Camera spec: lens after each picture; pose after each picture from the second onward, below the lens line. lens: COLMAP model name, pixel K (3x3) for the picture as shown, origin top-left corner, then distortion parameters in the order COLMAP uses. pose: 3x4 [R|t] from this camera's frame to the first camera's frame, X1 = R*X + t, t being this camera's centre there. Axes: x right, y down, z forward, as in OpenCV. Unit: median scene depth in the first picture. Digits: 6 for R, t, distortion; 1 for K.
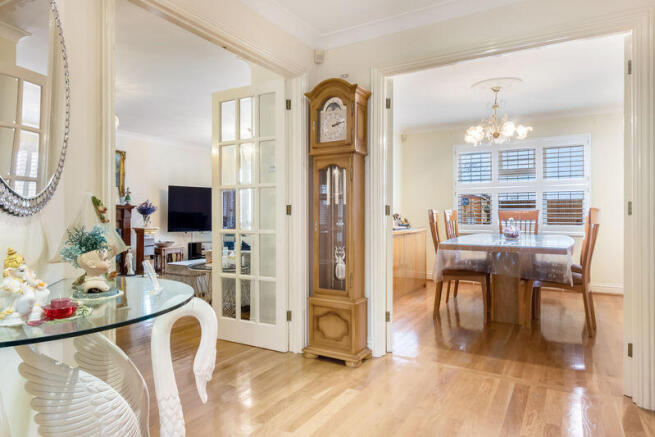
lens RADIAL K [[395.2, 0, 326.3], [0, 395.2, 214.4], [0, 0, 1]] dist [0.034254, 0.000685]
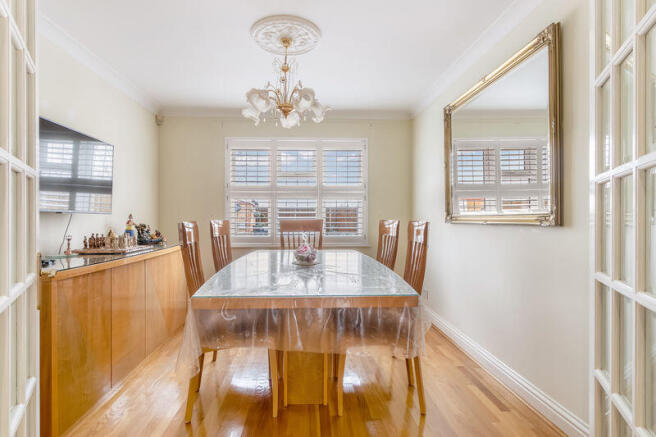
lens RADIAL K [[350.6, 0, 326.2], [0, 350.6, 218.6], [0, 0, 1]] dist [-0.014493, -0.000080]
pose [[0.833065, 0.000370, 0.553175, 0.123227], [-0.001188, 0.999999, 0.001120, -0.013668], [-0.553174, -0.001591, 0.833064, 0.370673]]
